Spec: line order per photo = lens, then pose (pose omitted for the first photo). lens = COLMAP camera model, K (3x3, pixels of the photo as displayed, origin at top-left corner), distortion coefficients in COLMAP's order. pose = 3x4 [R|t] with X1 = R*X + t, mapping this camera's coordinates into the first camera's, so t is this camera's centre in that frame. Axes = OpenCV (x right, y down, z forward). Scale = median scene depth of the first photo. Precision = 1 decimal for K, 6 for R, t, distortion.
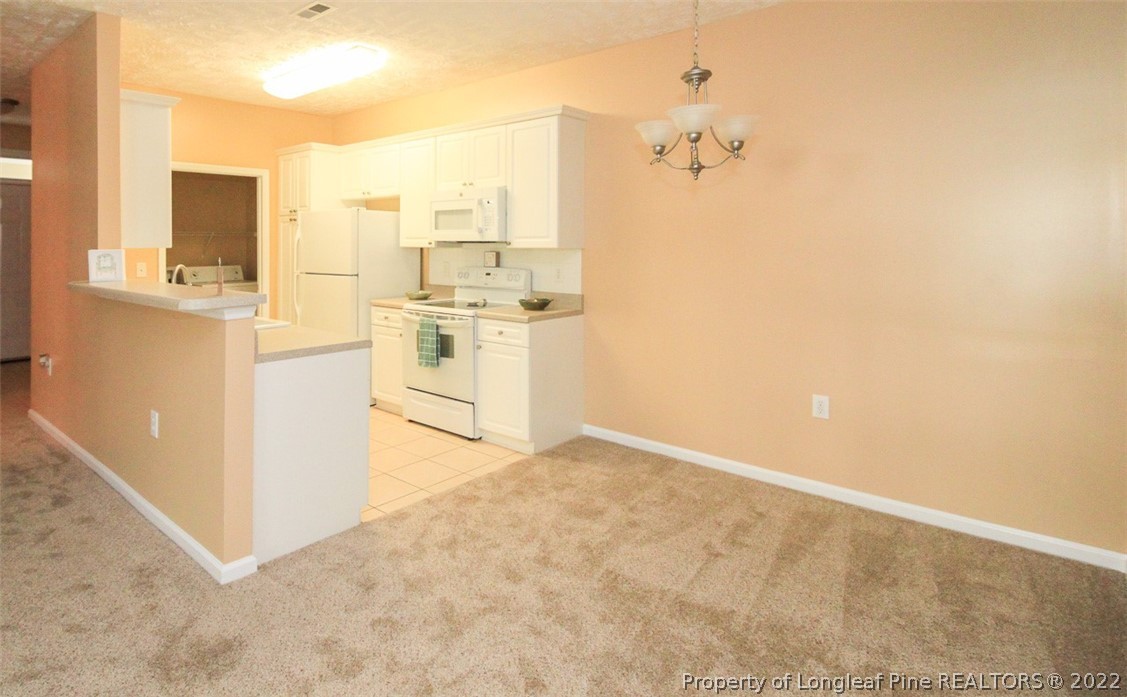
lens RADIAL K [[609.8, 0, 472.7], [0, 609.8, 244.3], [0, 0, 1]] dist [0.005710, -0.008329]
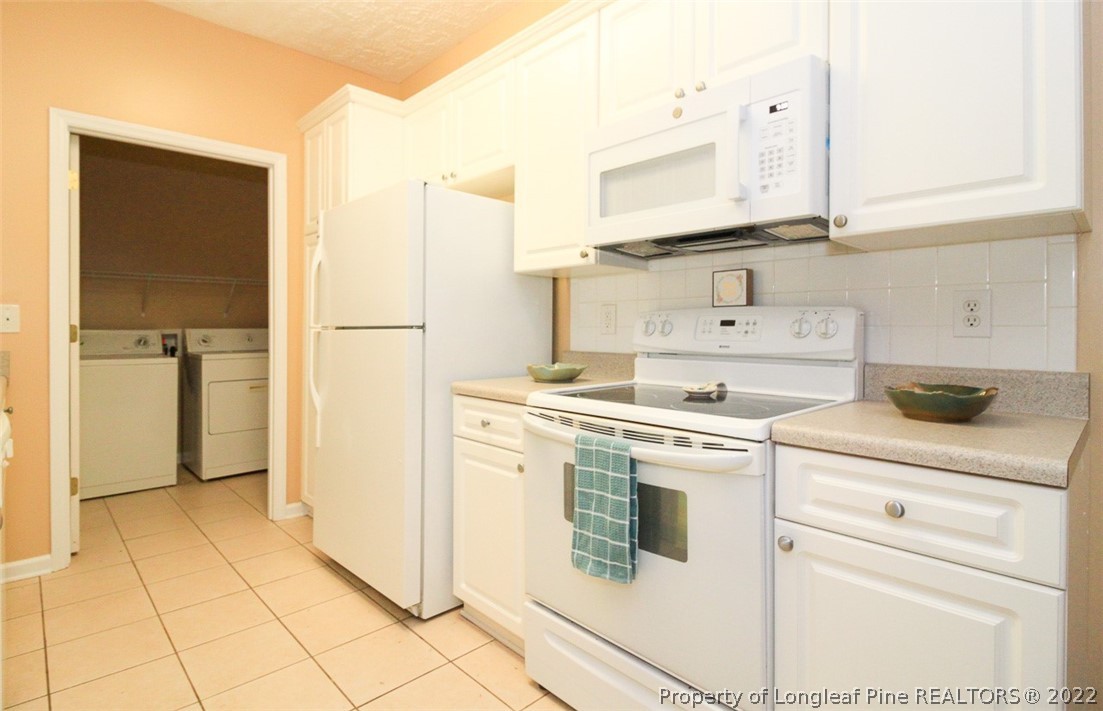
lens RADIAL K [[548.1, 0, 524.7], [0, 548.1, 328.2], [0, 0, 1]] dist [0.008692, -0.006728]
pose [[0.997375, 0.002557, -0.072361, -0.097578], [-0.002647, 0.999996, -0.001138, 0.060267], [0.072358, 0.001326, 0.997378, 0.697179]]
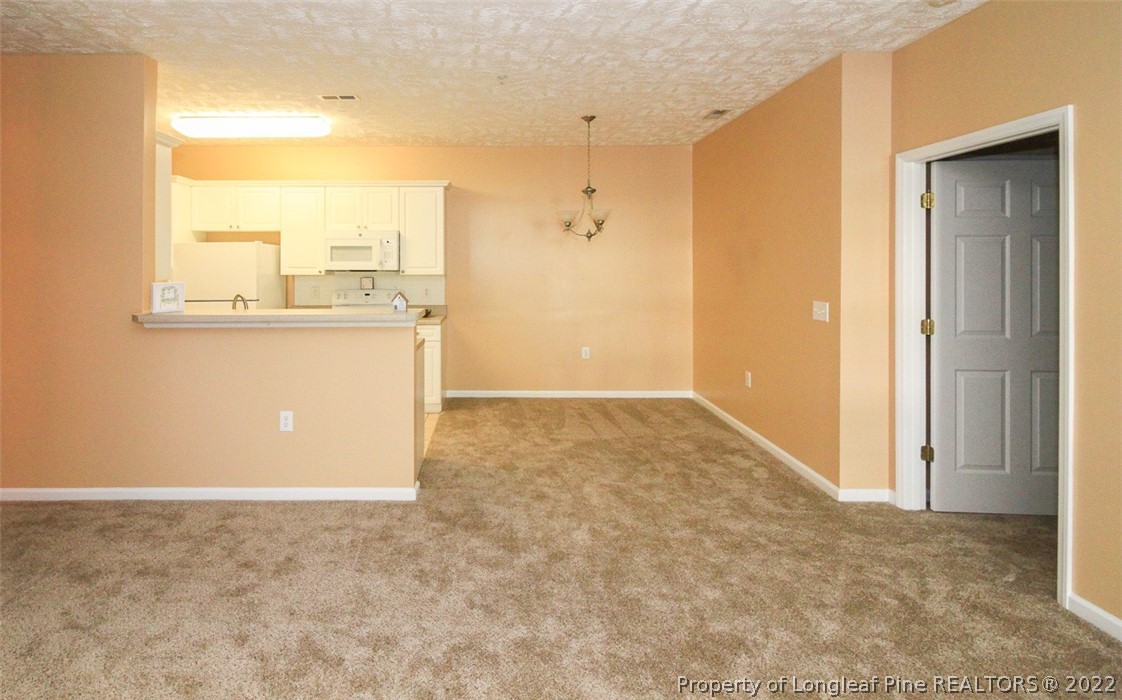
lens RADIAL K [[564.6, 0, 494.3], [0, 564.6, 265.4], [0, 0, 1]] dist [0.001043, -0.000878]
pose [[0.722072, -0.002643, 0.691813, -0.708446], [0.003432, 0.999994, 0.000237, -0.015981], [-0.691809, 0.002203, 0.722077, -0.091676]]
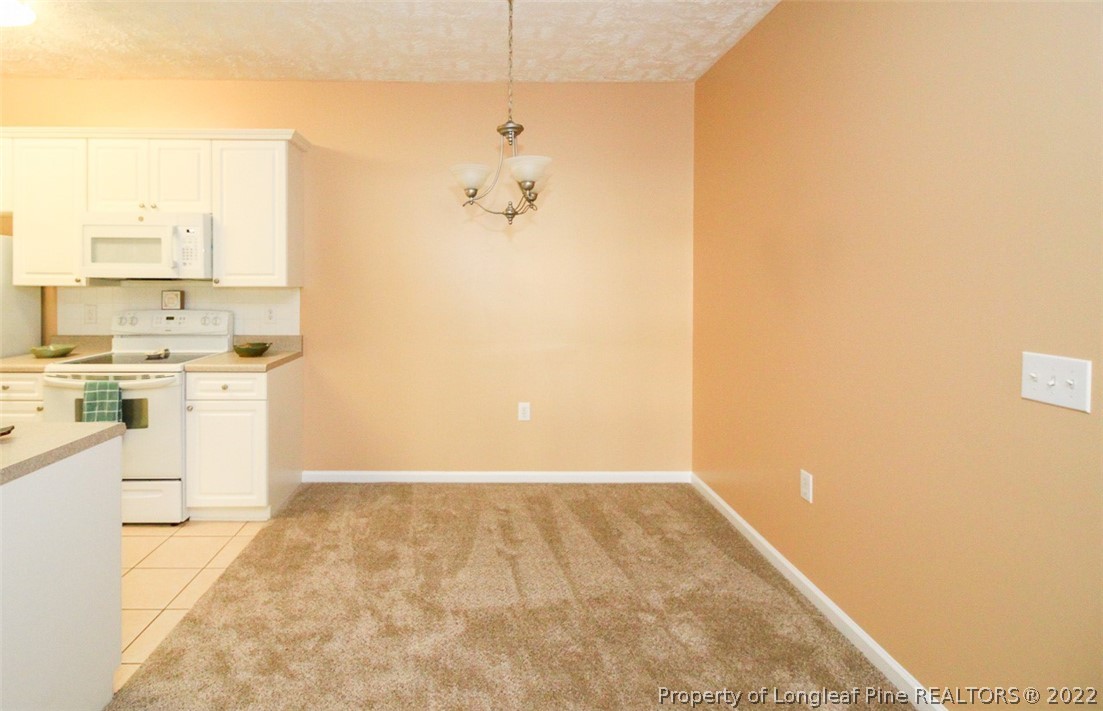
lens RADIAL K [[548.1, 0, 486.9], [0, 548.1, 288.2], [0, 0, 1]] dist [0.008692, -0.006728]
pose [[0.713741, -0.006707, 0.700378, -0.213766], [-0.002041, 0.999930, 0.011655, -0.001390], [-0.700407, -0.009748, 0.713677, 0.193816]]
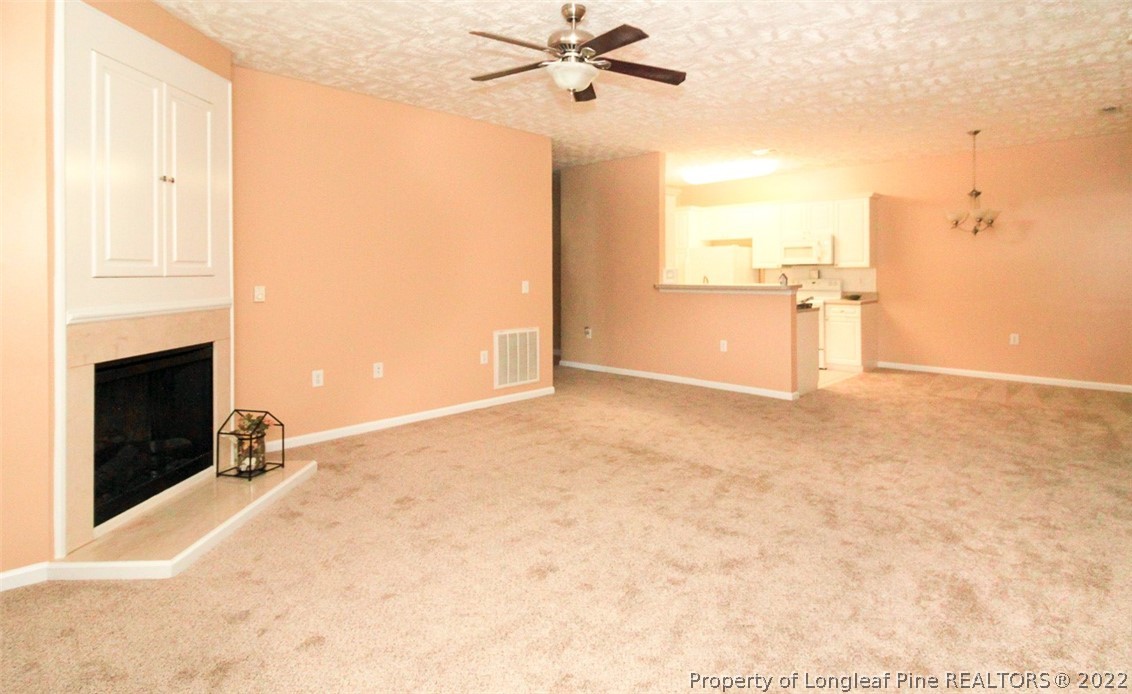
lens RADIAL K [[593.6, 0, 612.2], [0, 593.6, 270.5], [0, 0, 1]] dist [0.025172, 0.000116]
pose [[0.999677, -0.006794, 0.024492, -0.683344], [0.006867, 0.999972, -0.002901, 0.016289], [-0.024471, 0.003068, 0.999696, -0.812976]]
